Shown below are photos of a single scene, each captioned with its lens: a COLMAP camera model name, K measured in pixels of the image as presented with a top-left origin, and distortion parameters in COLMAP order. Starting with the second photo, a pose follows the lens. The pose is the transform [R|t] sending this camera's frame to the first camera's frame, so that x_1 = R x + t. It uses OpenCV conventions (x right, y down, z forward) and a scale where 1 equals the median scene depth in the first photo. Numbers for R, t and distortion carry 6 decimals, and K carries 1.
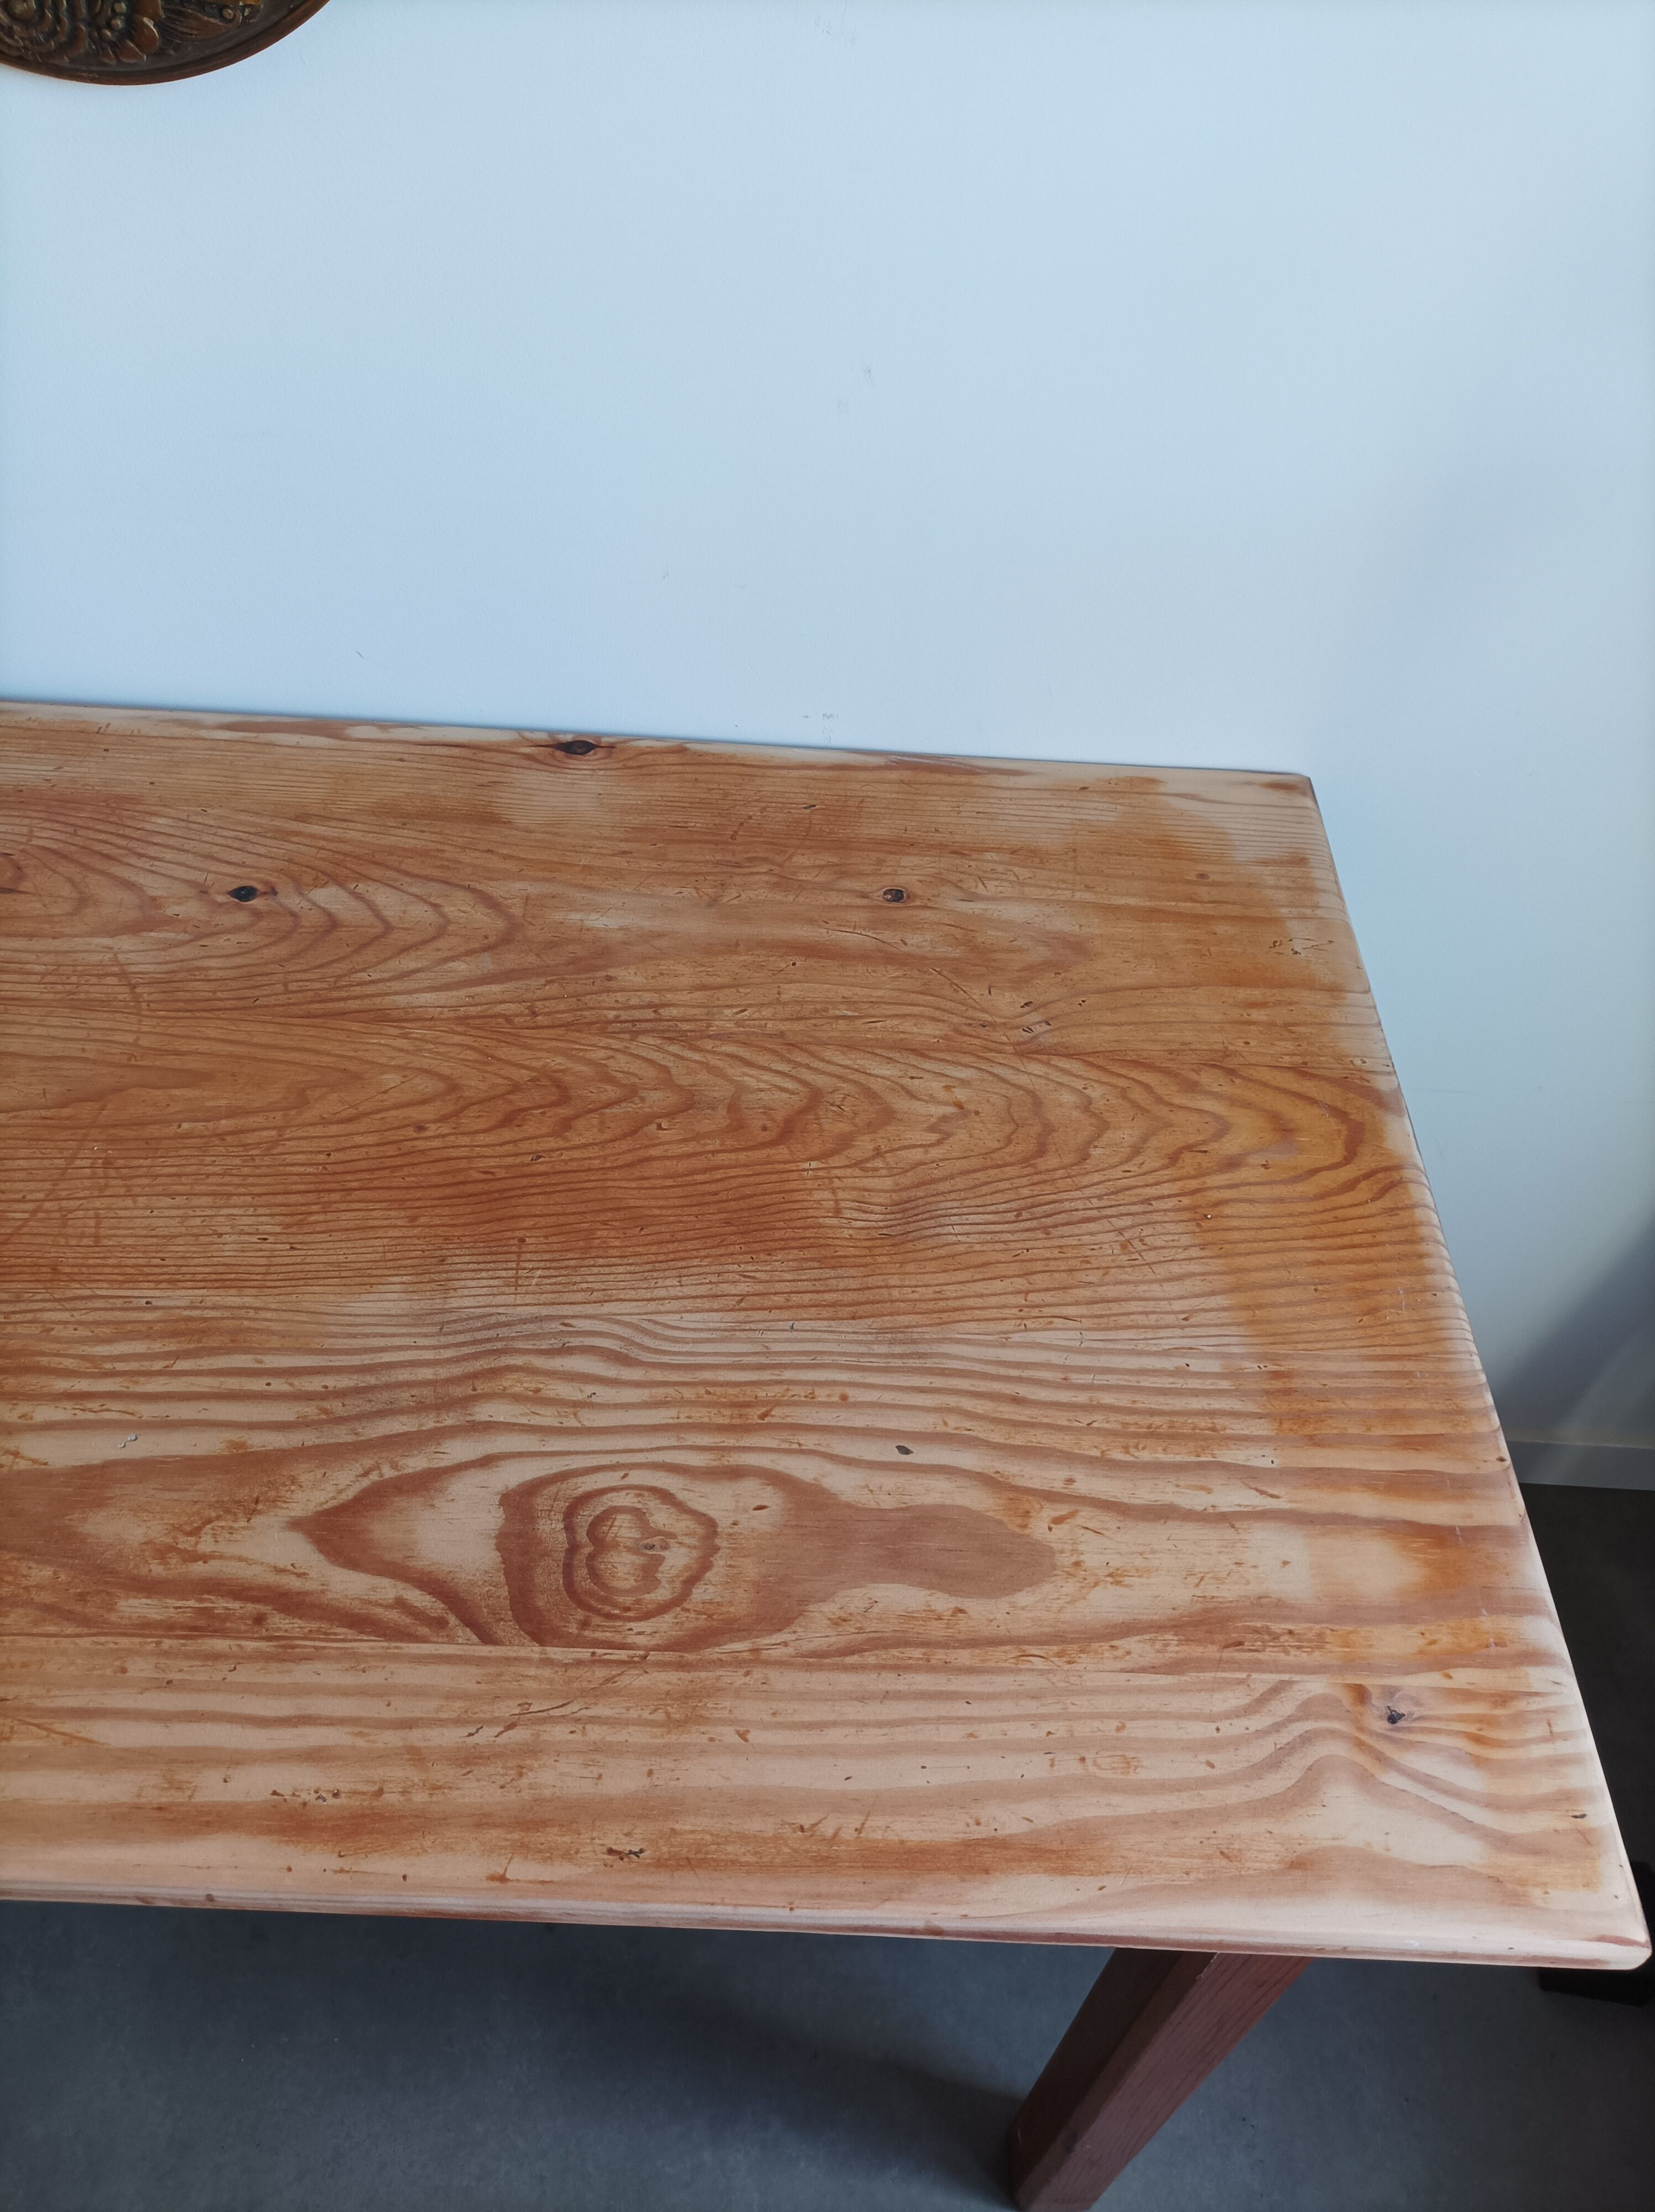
lens RADIAL K [[1647.6, 0, 819.6], [0, 1647.6, 1116.3], [0, 0, 1]] dist [0.021430, -0.023480]
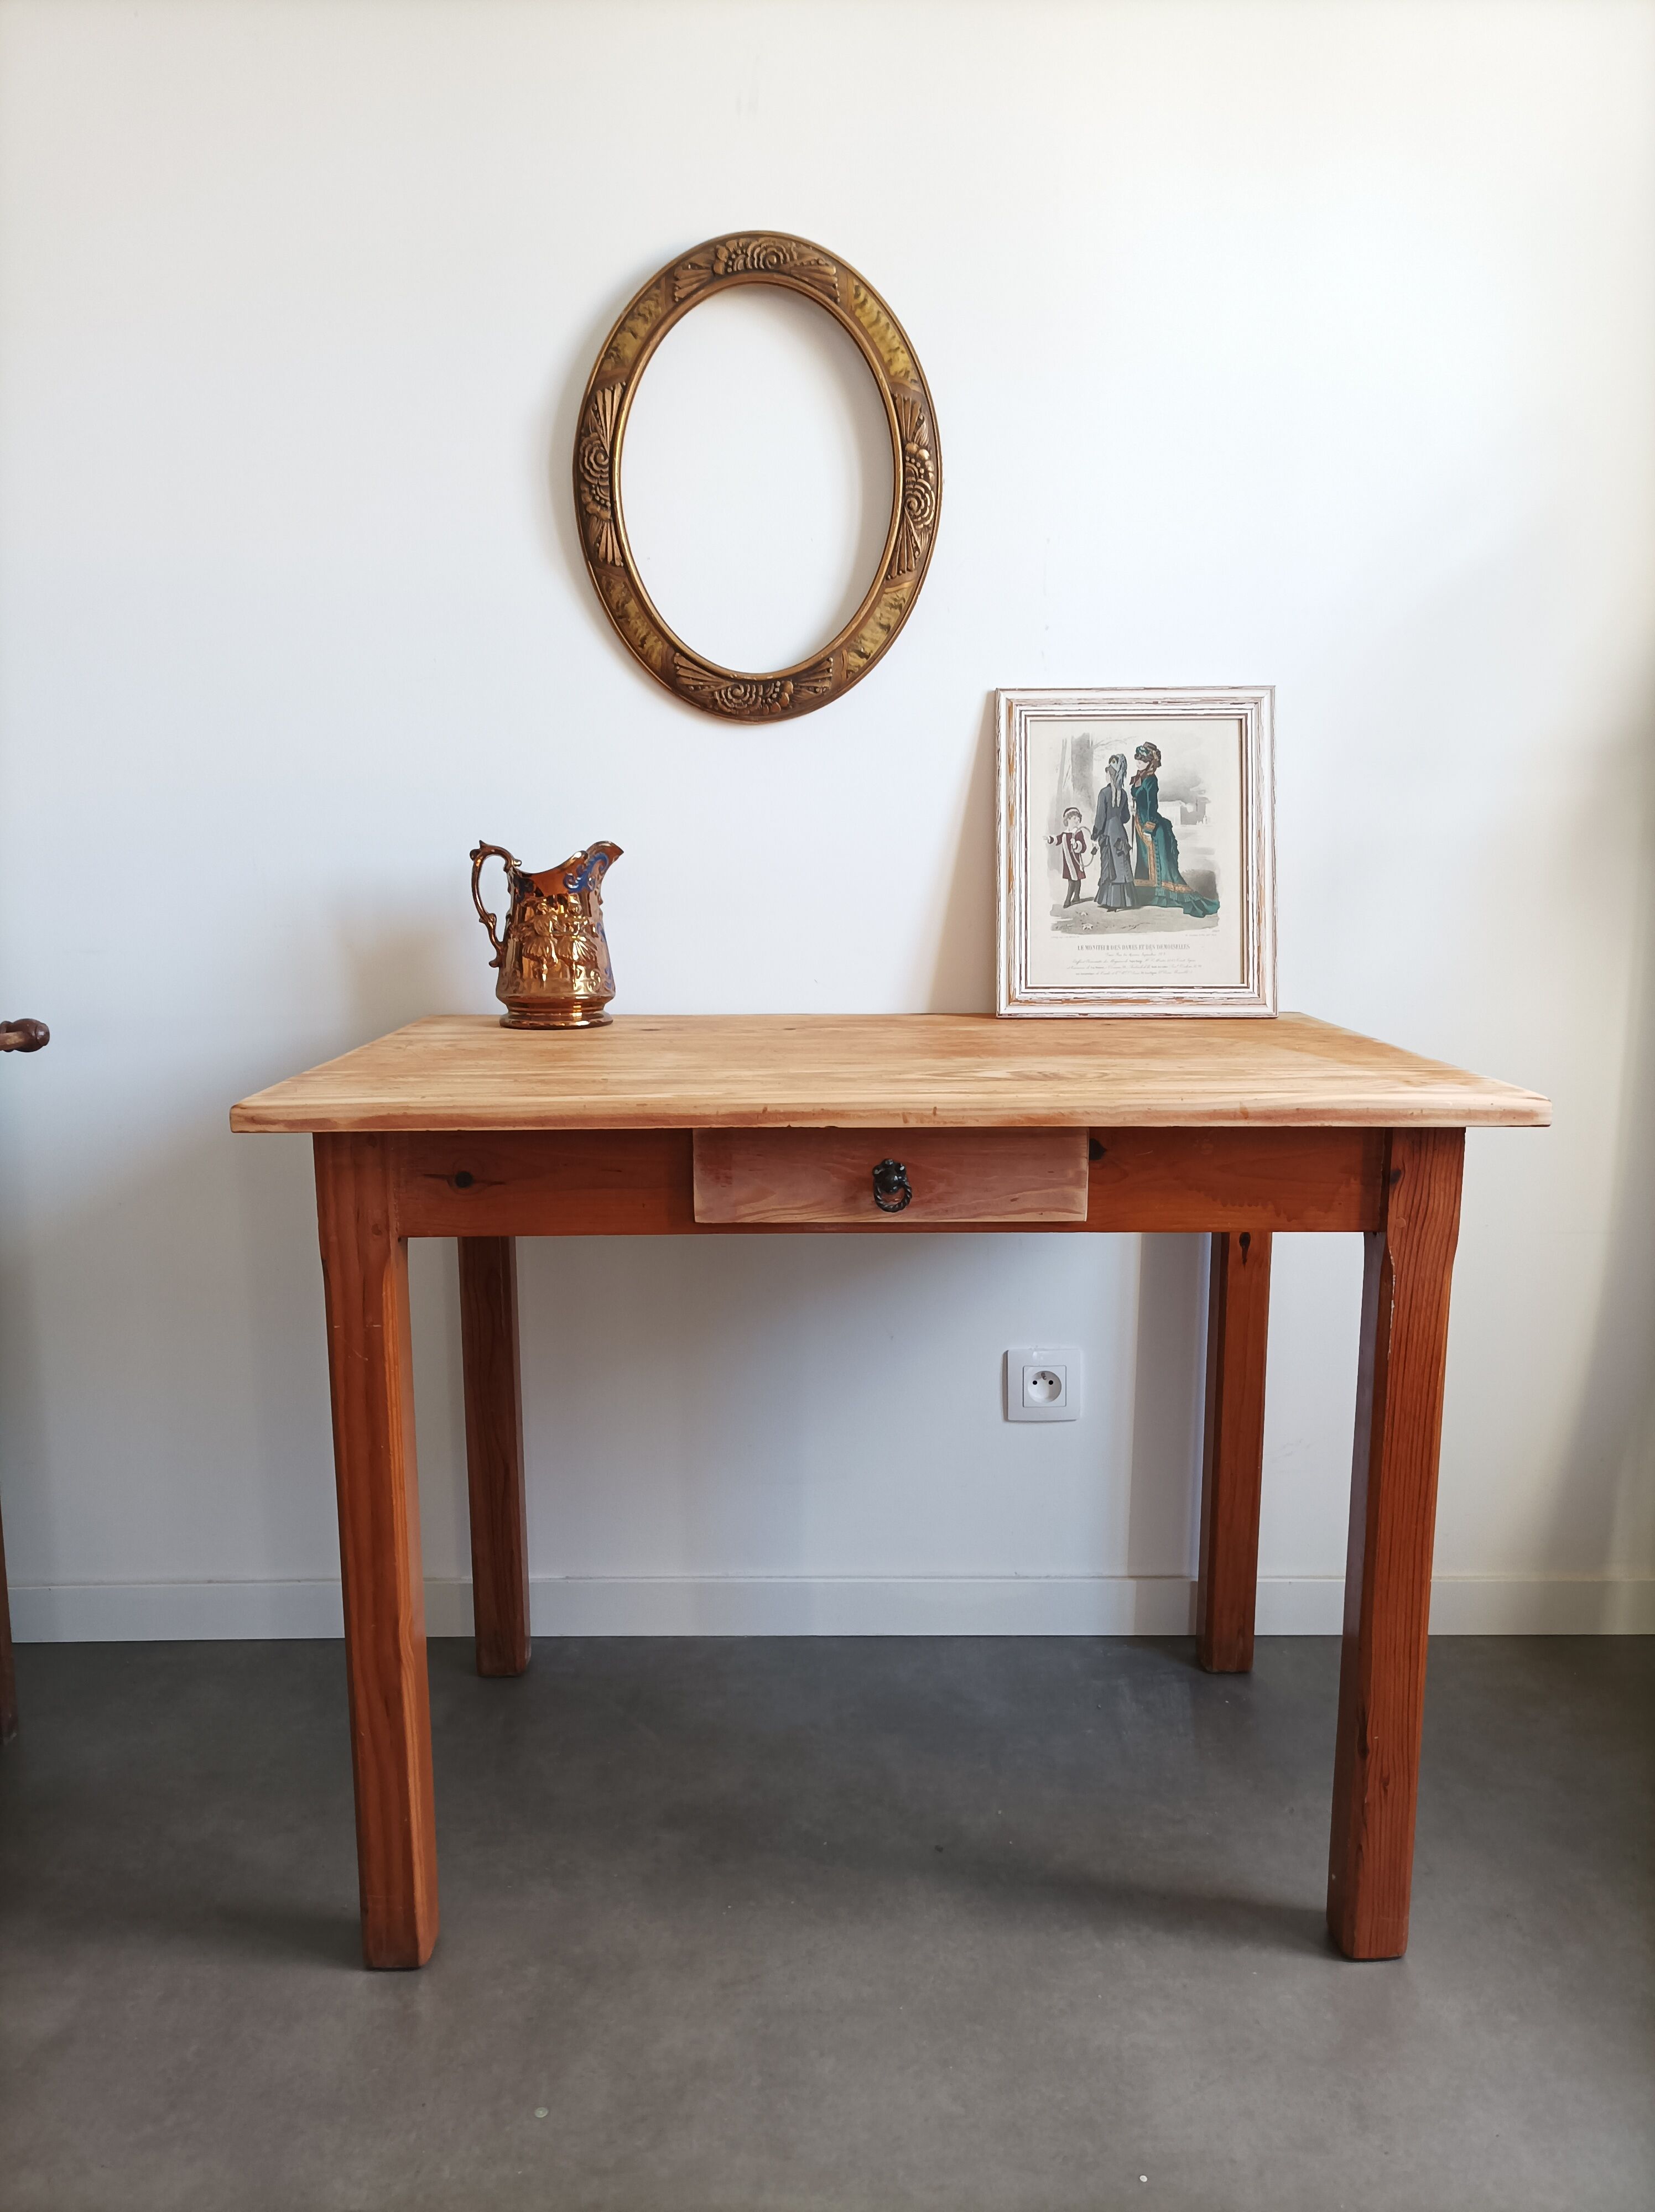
lens RADIAL K [[1647.6, 0, 819.6], [0, 1647.6, 1116.3], [0, 0, 1]] dist [0.021430, -0.023480]
pose [[0.997957, -0.059869, 0.022320, -0.424526], [0.061068, 0.790979, -0.608788, 1.384411], [0.018793, 0.608907, 0.793019, -0.632219]]
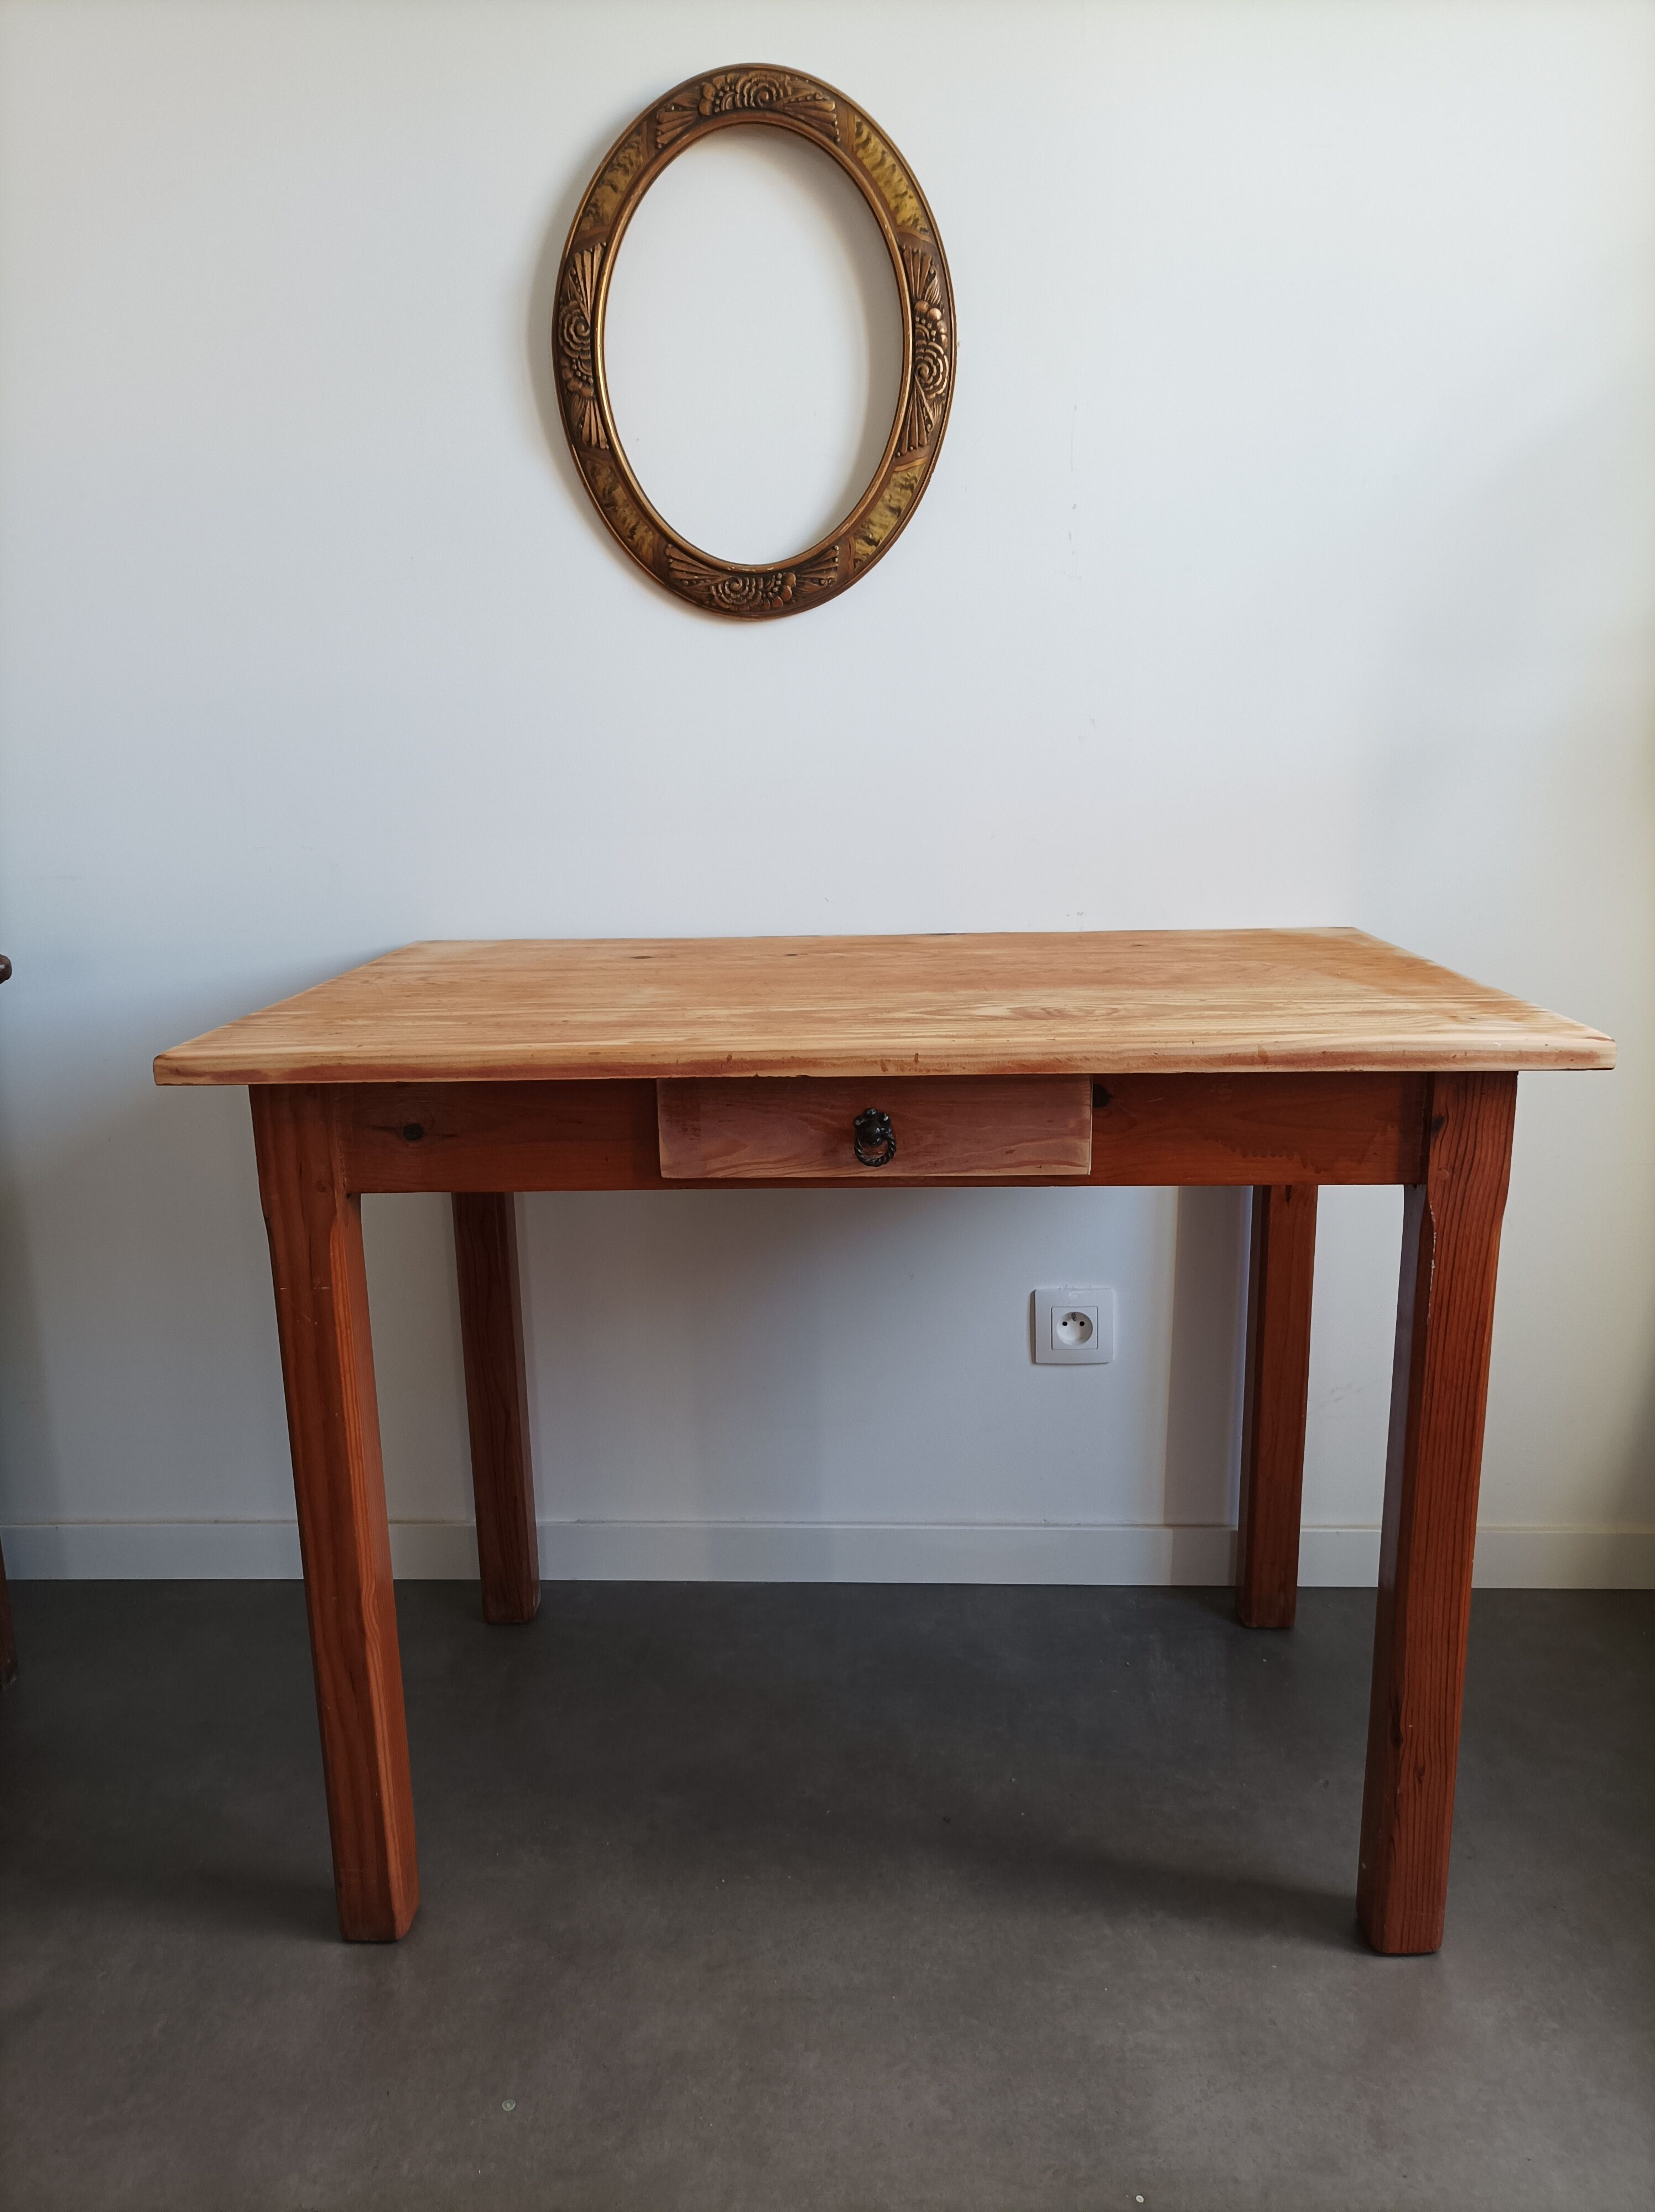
lens RADIAL K [[1647.6, 0, 819.6], [0, 1647.6, 1116.3], [0, 0, 1]] dist [0.021430, -0.023480]
pose [[0.997215, -0.065105, -0.036379, -0.303744], [0.033738, 0.828829, -0.558483, 1.252857], [0.066512, 0.555700, 0.828718, -0.535656]]
